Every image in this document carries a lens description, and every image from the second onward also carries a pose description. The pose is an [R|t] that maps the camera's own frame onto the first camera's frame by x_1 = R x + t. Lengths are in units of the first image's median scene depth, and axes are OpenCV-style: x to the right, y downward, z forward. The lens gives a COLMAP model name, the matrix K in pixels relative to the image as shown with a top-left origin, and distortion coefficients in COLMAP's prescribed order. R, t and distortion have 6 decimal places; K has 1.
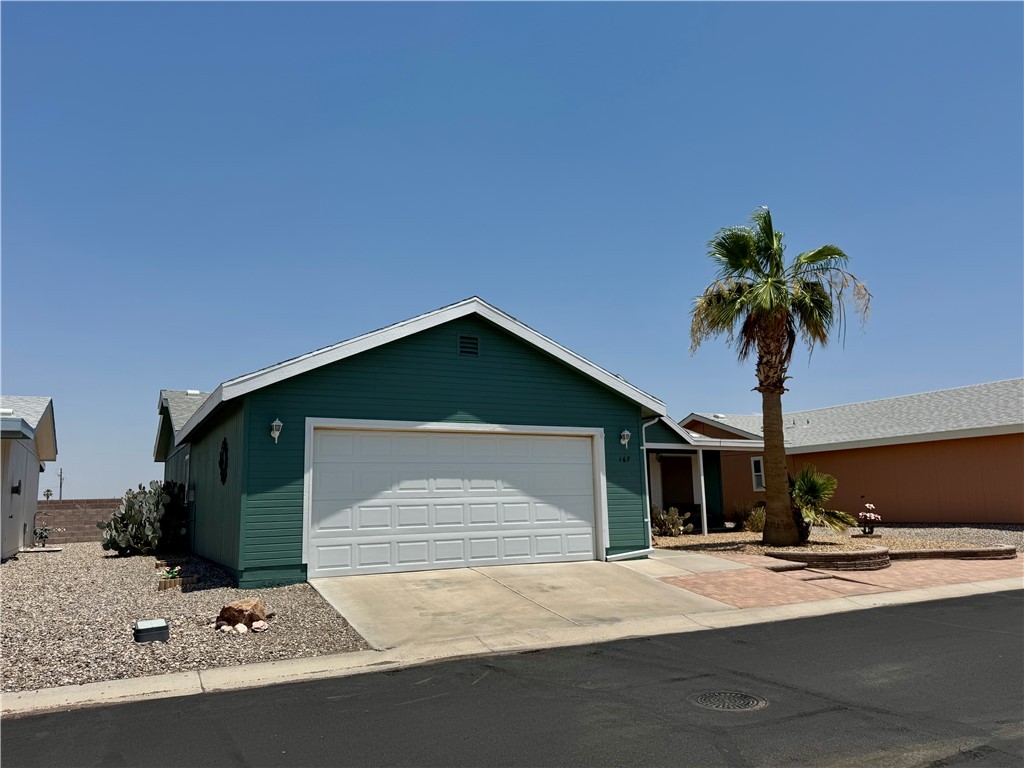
lens RADIAL K [[757.3, 0, 504.7], [0, 757.3, 384.7], [0, 0, 1]] dist [0.062512, -0.028778]
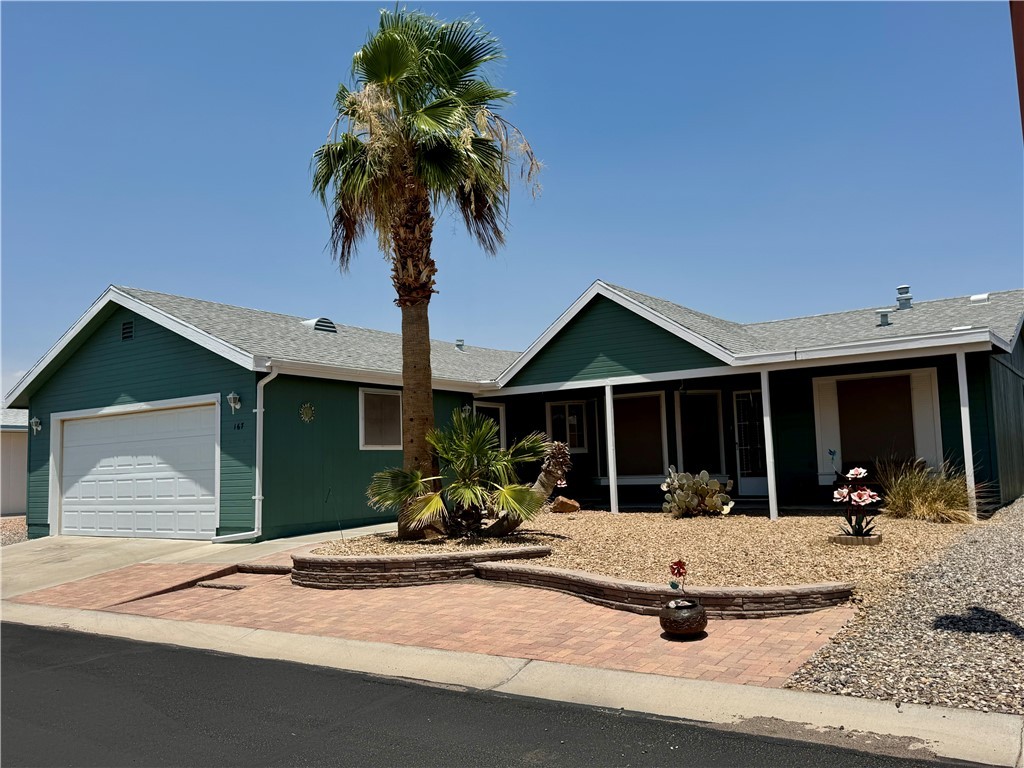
lens RADIAL K [[847.7, 0, 509.5], [0, 847.7, 385.1], [0, 0, 1]] dist [0.036468, -0.017331]
pose [[0.458162, -0.083214, -0.884965, 1.172926], [0.159425, 0.987156, -0.010286, 0.113393], [0.874455, -0.136373, 0.465544, 0.847164]]
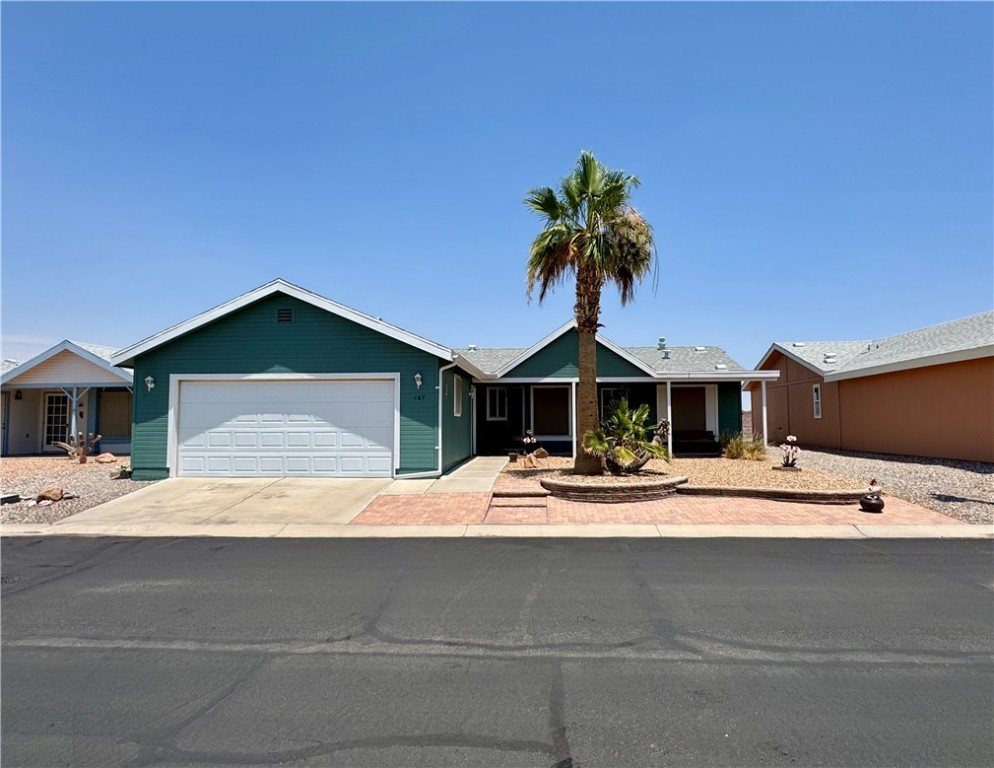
lens RADIAL K [[581.0, 0, 505.9], [0, 581.0, 384.7], [0, 0, 1]] dist [0.009064, -0.000025]
pose [[0.855030, -0.015907, -0.518334, 0.774898], [0.066963, 0.994548, 0.079940, 0.013273], [0.514236, -0.103060, 0.851434, 0.290425]]
